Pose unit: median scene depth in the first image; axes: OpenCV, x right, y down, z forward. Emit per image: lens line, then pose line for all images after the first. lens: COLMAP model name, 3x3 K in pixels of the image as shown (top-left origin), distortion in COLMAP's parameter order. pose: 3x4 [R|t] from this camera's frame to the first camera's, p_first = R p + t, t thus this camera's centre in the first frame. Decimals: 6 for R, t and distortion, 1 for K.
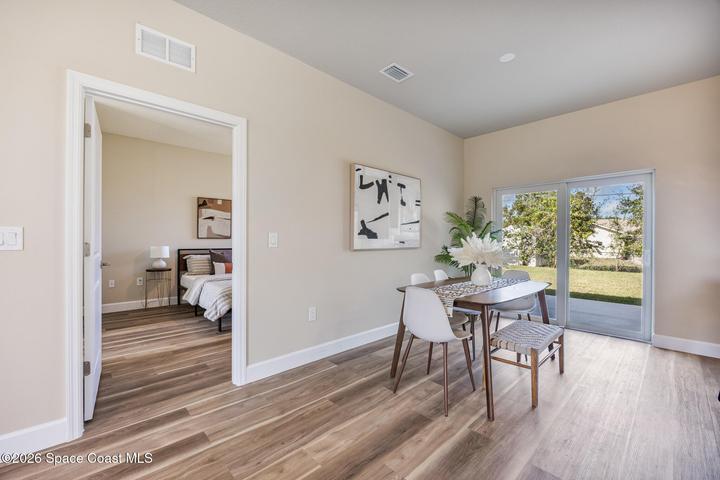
lens RADIAL K [[304.8, 0, 360.9], [0, 304.8, 237.8], [0, 0, 1]] dist [-0.010035, -0.000532]
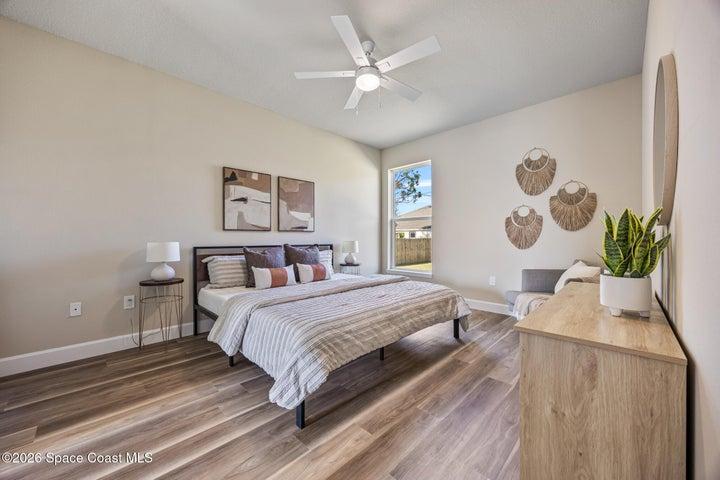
lens RADIAL K [[273.8, 0, 361.1], [0, 273.8, 239.4], [0, 0, 1]] dist [0.003399, 0.000164]
pose [[0.999301, -0.006818, 0.036765, -0.278929], [0.006439, 0.999925, 0.010411, 0.017703], [-0.036833, -0.010167, 0.999270, 0.423870]]
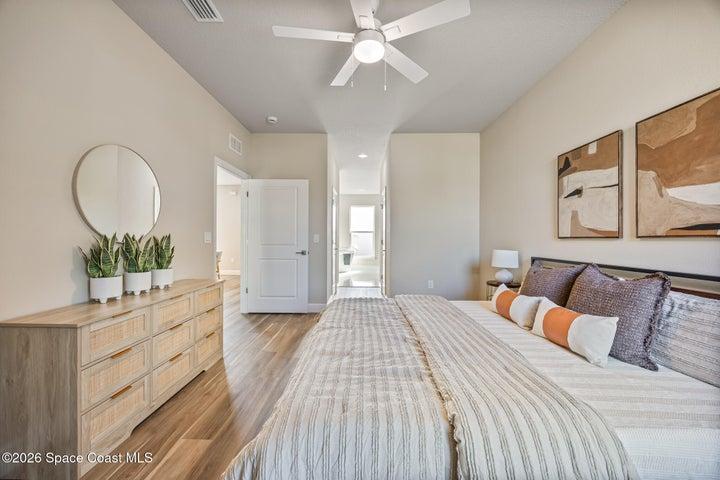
lens RADIAL K [[273.8, 0, 356.2], [0, 273.8, 239.3], [0, 0, 1]] dist [0.003399, 0.000164]
pose [[-0.709930, -0.003043, -0.704265, 0.018437], [-0.000674, 0.999993, -0.003641, 0.005293], [0.704272, -0.002110, -0.709927, 1.141026]]
